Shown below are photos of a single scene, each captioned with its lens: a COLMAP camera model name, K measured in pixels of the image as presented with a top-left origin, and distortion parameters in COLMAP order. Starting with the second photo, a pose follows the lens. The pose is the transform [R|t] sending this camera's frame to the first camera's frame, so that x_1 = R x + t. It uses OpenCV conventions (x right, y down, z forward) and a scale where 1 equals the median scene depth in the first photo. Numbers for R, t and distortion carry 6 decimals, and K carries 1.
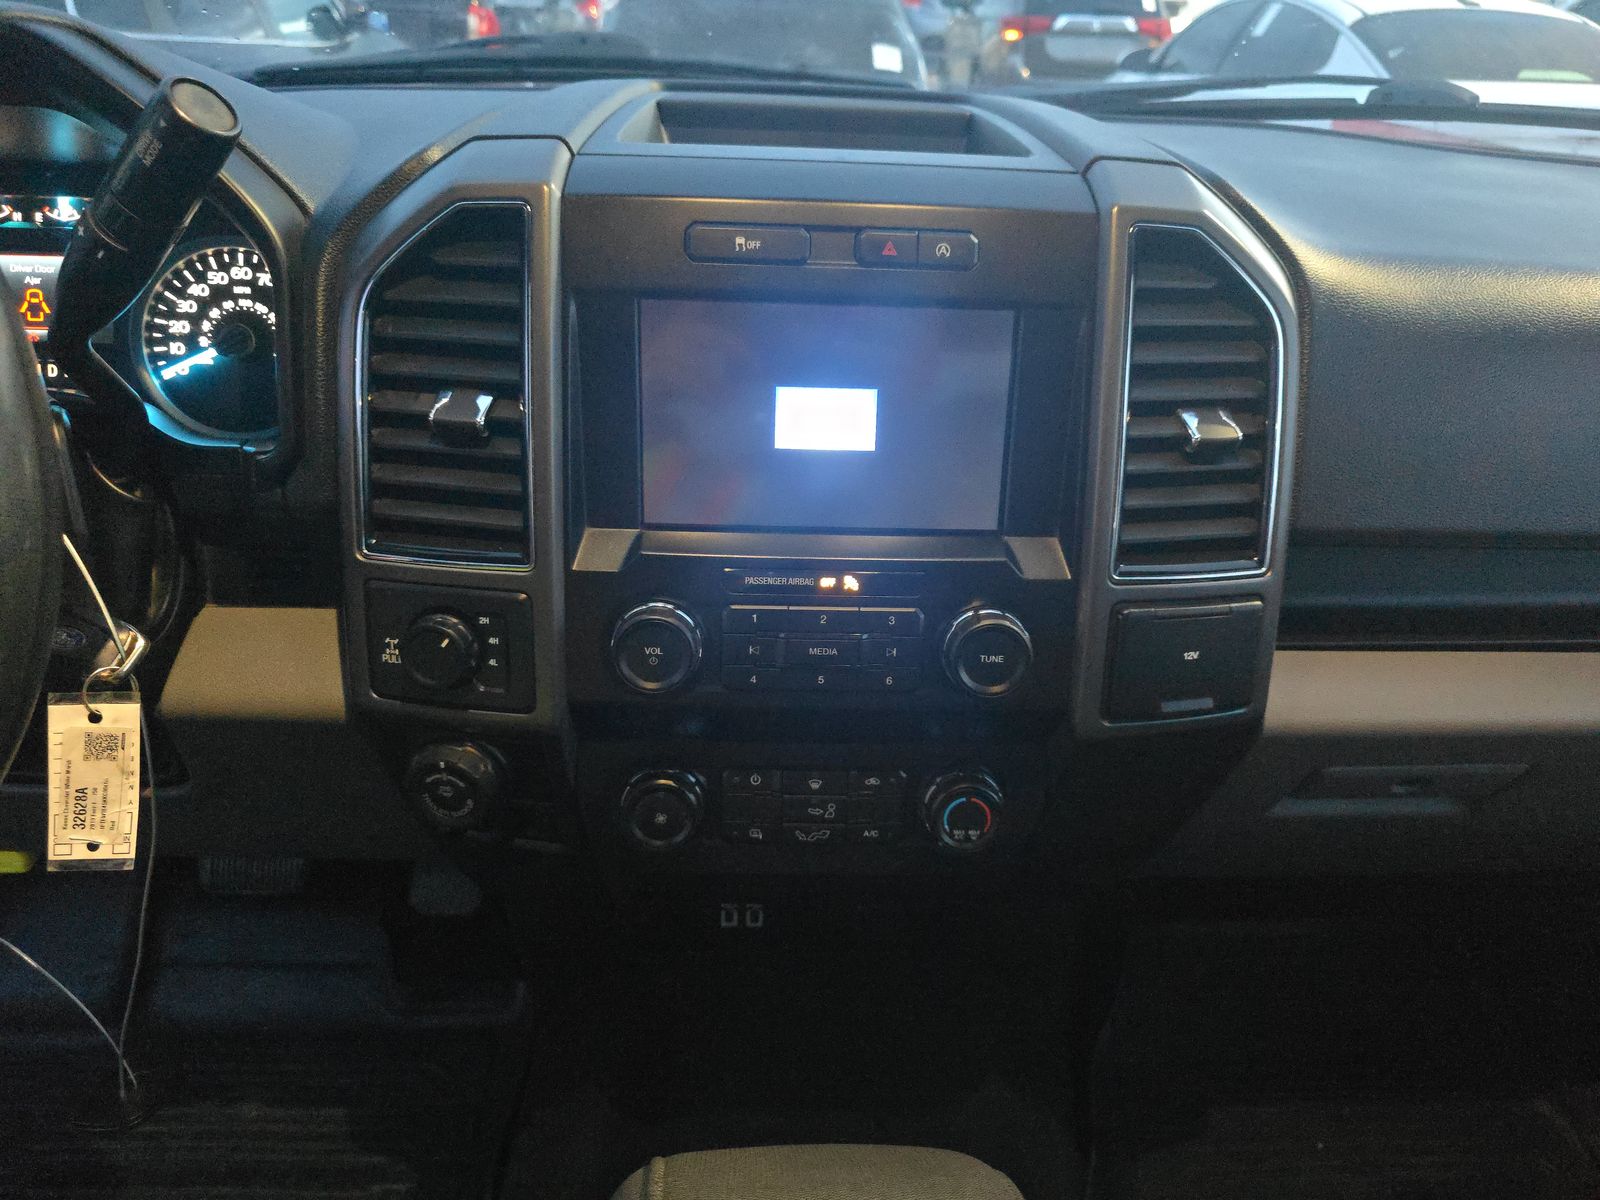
lens RADIAL K [[1057.4, 0, 800.3], [0, 1057.4, 578.8], [0, 0, 1]] dist [0.003646, -0.002472]
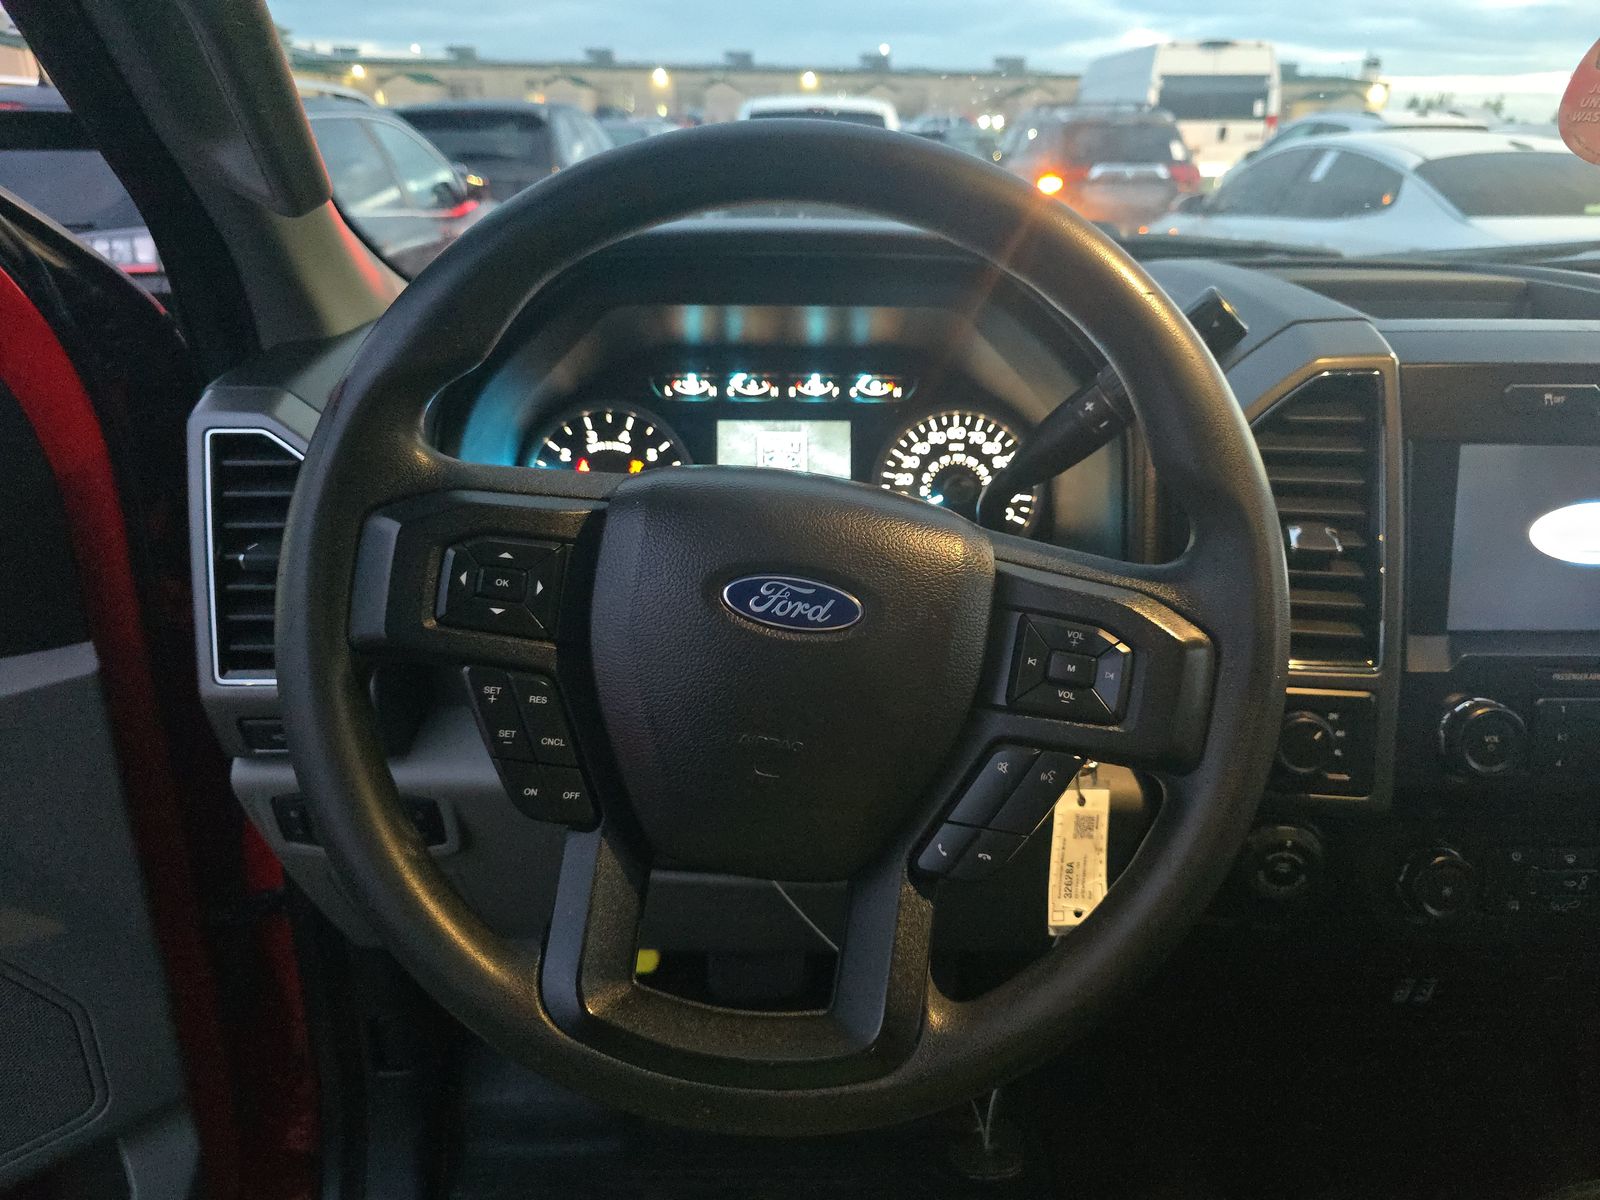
lens RADIAL K [[1076.1, 0, 800.0], [0, 1076.1, 600.0], [0, 0, 1]] dist [0.007783, -0.000133]
pose [[0.999653, -0.025032, -0.008197, -0.696627], [0.023990, 0.993742, -0.109090, 0.021539], [0.010876, 0.108856, 0.993998, -0.169272]]
